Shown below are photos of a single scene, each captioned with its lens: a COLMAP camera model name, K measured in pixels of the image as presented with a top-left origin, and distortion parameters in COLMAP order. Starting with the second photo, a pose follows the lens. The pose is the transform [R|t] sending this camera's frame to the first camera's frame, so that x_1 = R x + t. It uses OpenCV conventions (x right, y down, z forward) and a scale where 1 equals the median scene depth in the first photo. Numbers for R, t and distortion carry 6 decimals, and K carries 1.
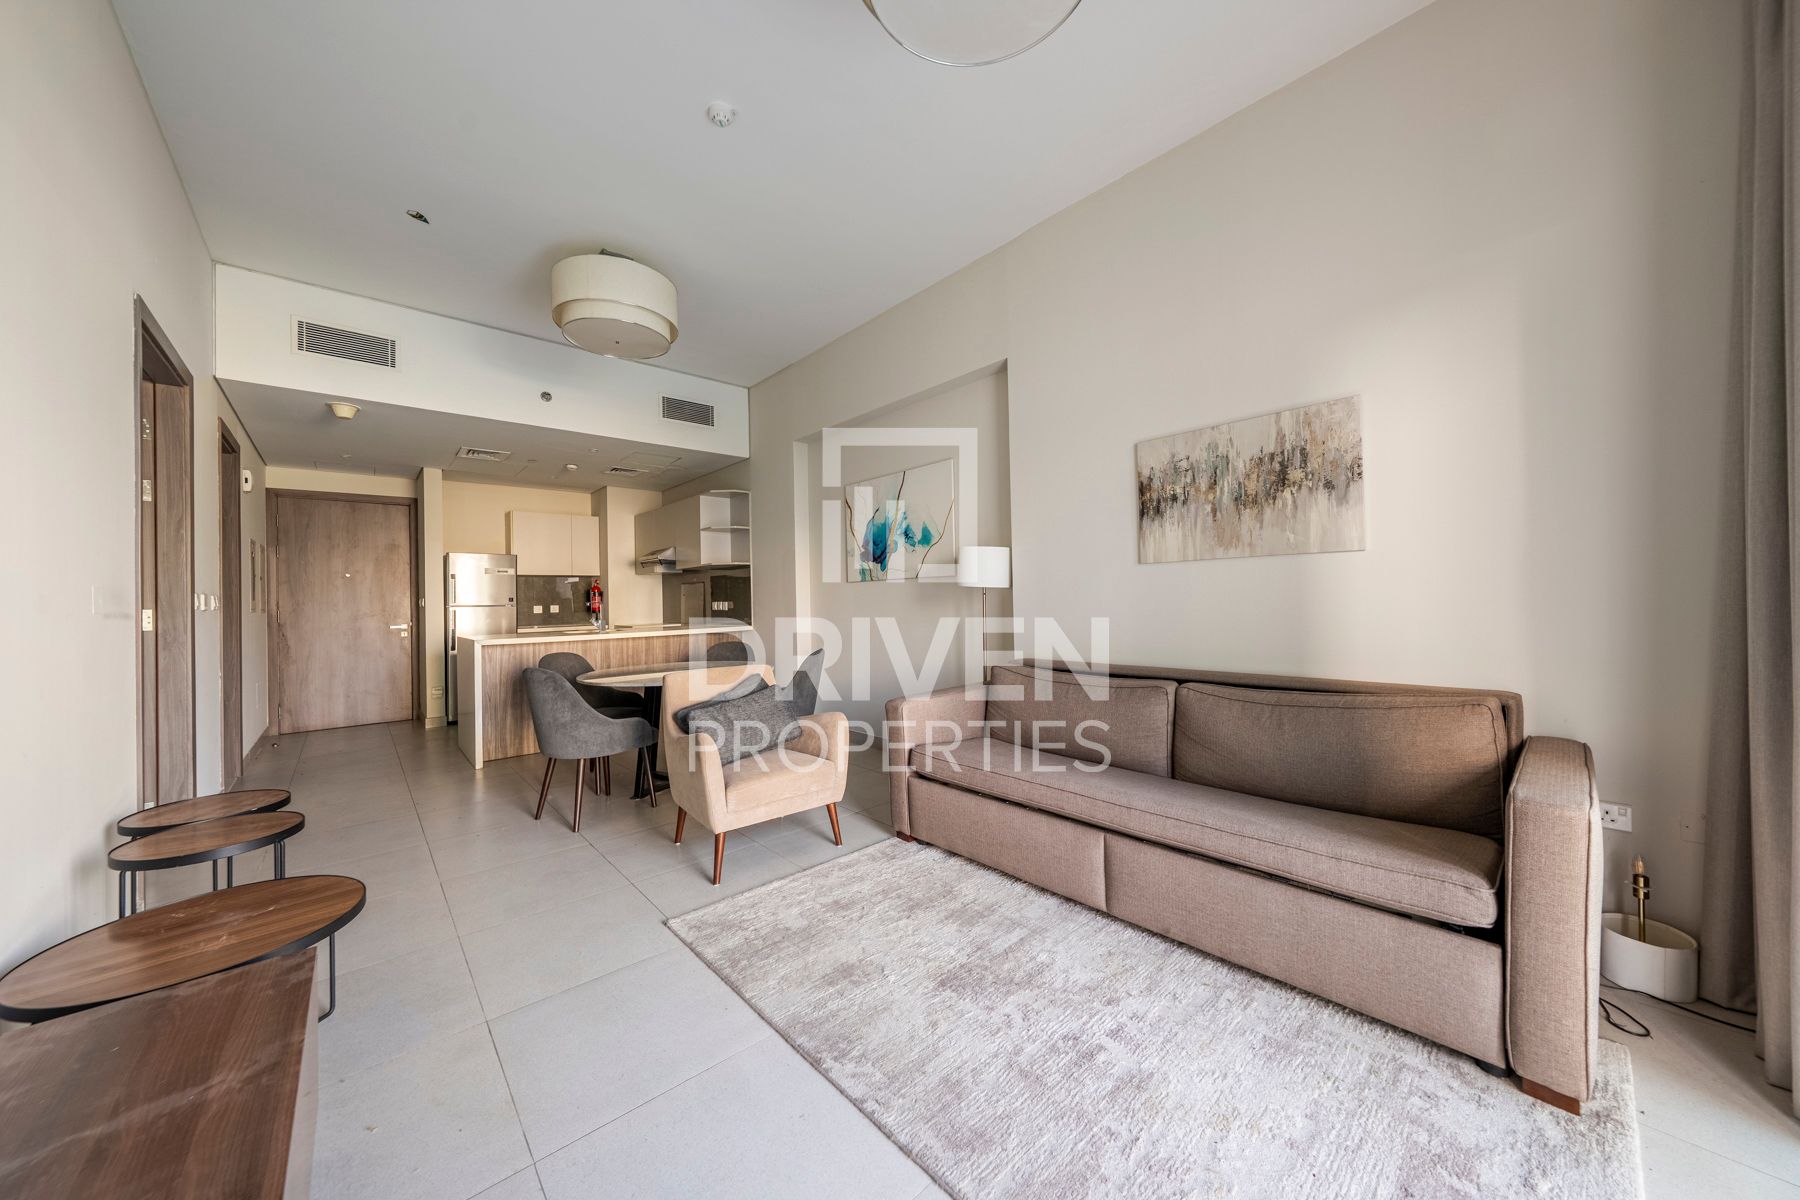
lens RADIAL K [[613.8, 0, 900.0], [0, 613.8, 600.0], [0, 0, 1]] dist [-0.000676, -0.000083]
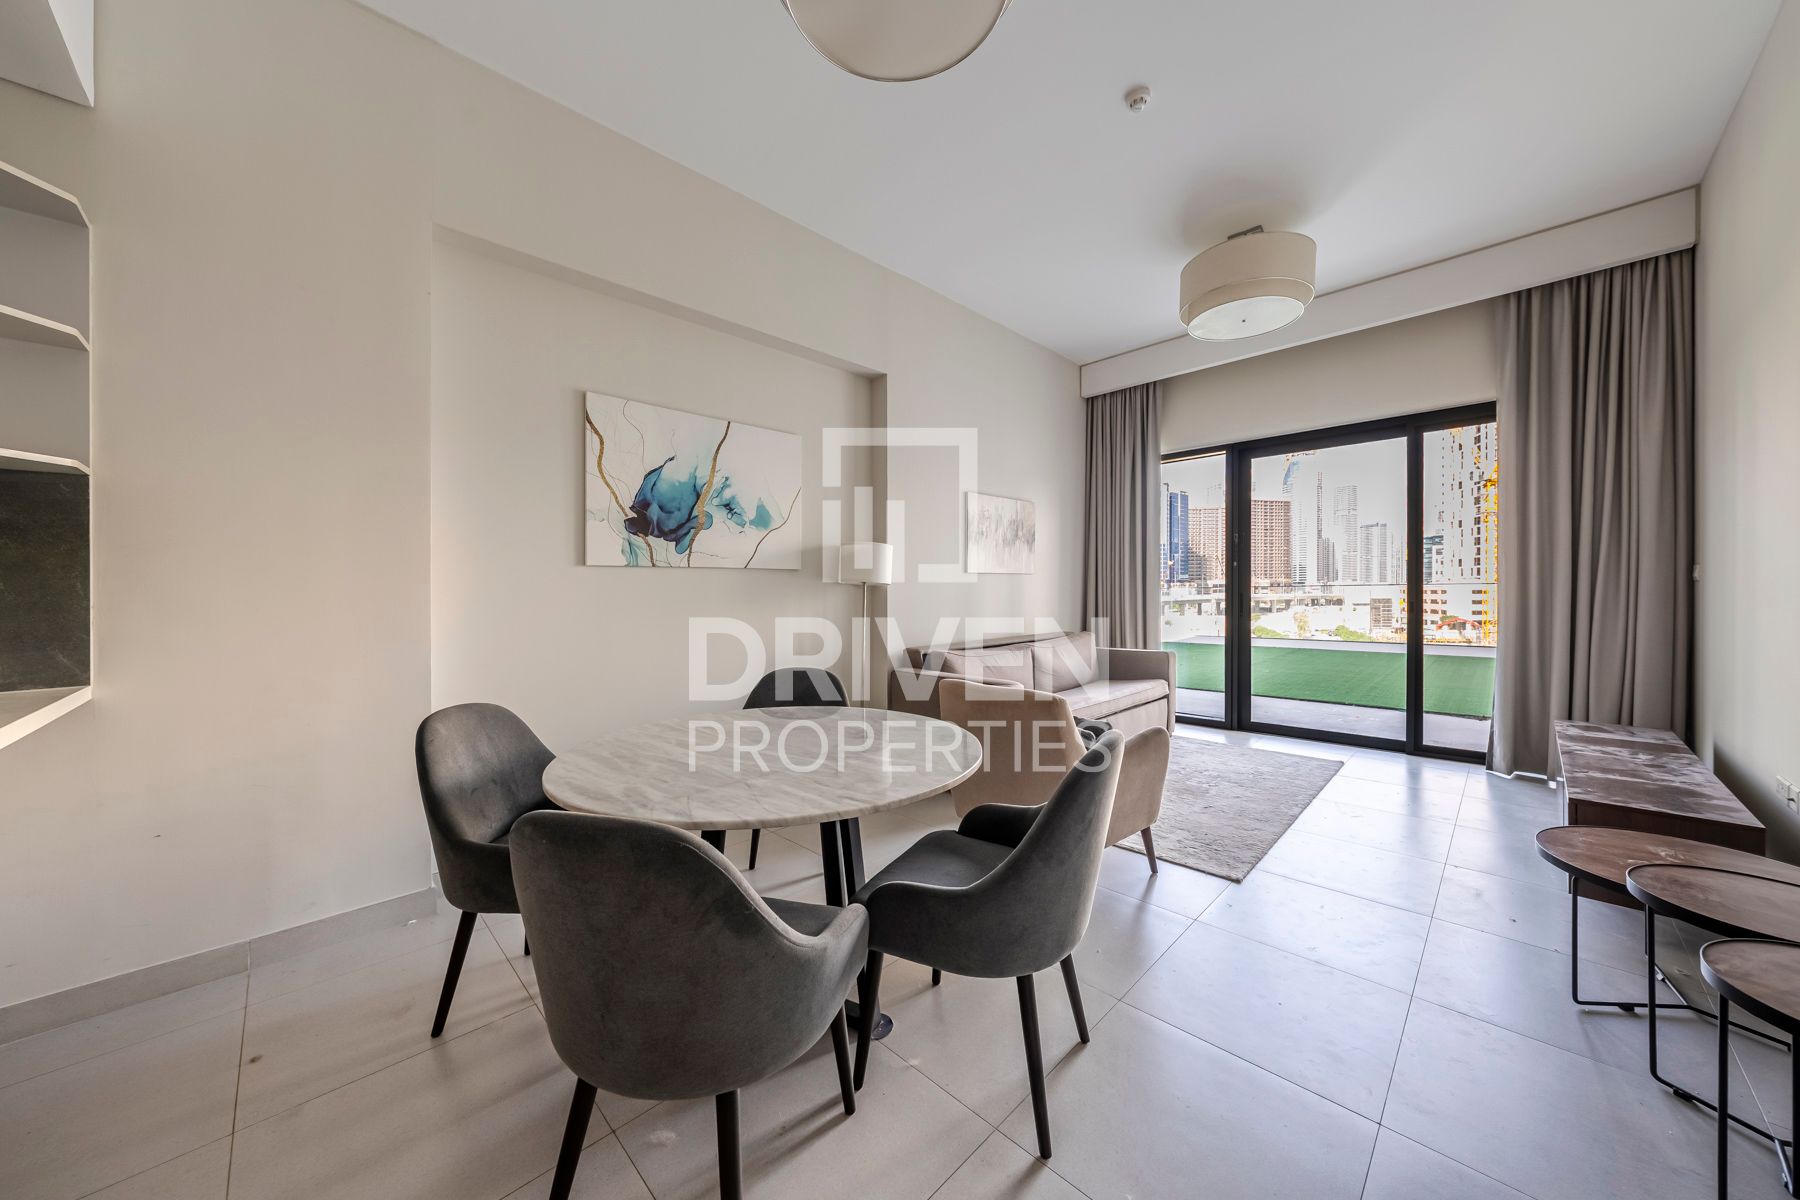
lens RADIAL K [[613.8, 0, 900.0], [0, 613.8, 600.0], [0, 0, 1]] dist [-0.000676, -0.000083]
pose [[-0.051978, 0.005984, 0.998630, -1.243978], [0.010441, 0.999931, -0.005448, 0.016070], [-0.998594, 0.010143, -0.052037, 1.416418]]
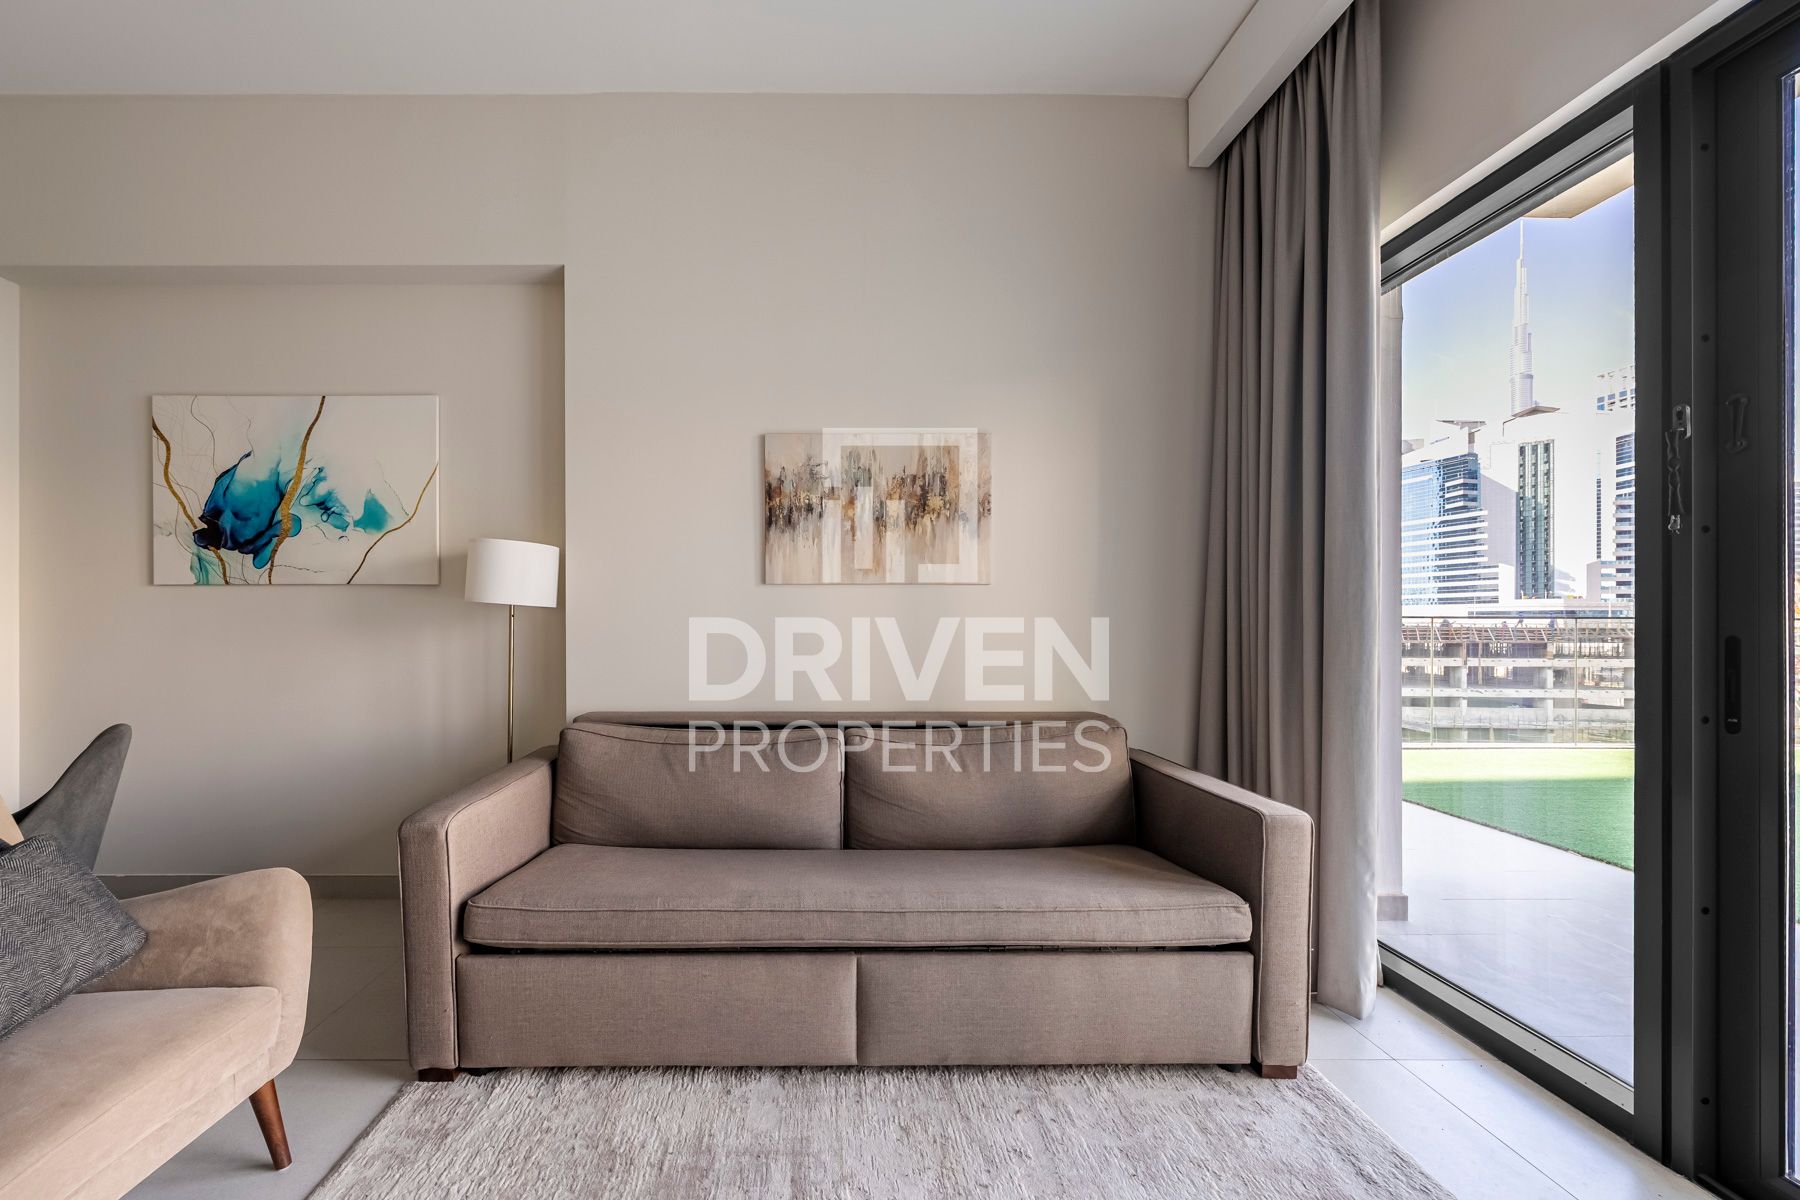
lens RADIAL K [[646.2, 0, 817.7], [0, 646.2, 621.2], [0, 0, 1]] dist [-0.001372, -0.000285]
pose [[0.666047, 0.019961, 0.745643, -0.220312], [-0.015616, 0.999796, -0.012817, -0.000390], [-0.745747, -0.003107, 0.666222, 0.436839]]
